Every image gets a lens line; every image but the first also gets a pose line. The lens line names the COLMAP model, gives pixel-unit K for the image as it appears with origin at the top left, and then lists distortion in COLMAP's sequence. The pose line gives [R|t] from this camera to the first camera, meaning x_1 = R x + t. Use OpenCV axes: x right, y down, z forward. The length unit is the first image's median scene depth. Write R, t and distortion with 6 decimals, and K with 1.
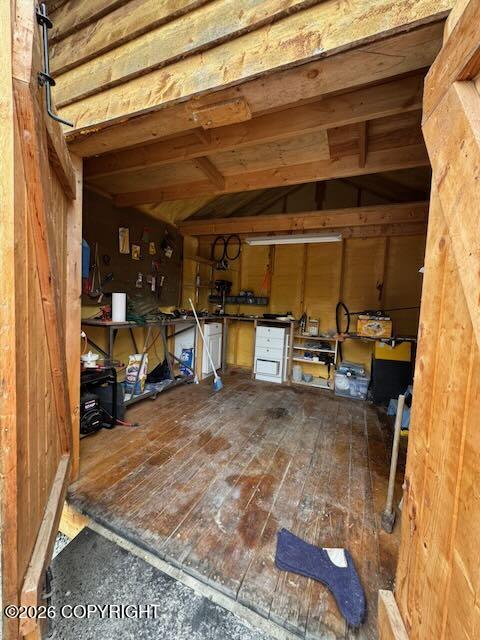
lens RADIAL K [[256.2, 0, 239.7], [0, 256.2, 321.3], [0, 0, 1]] dist [-0.002752, 0.000231]
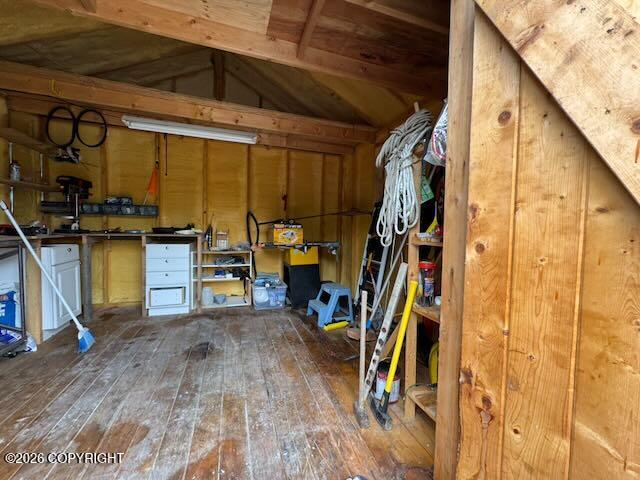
lens RADIAL K [[256.2, 0, 321.4], [0, 256.2, 240.0], [0, 0, 1]] dist [-0.002752, 0.000231]
pose [[0.728018, -0.065904, 0.682383, -0.077203], [0.060379, 0.997664, 0.031936, 0.016533], [-0.682894, 0.017952, 0.730297, 0.148668]]
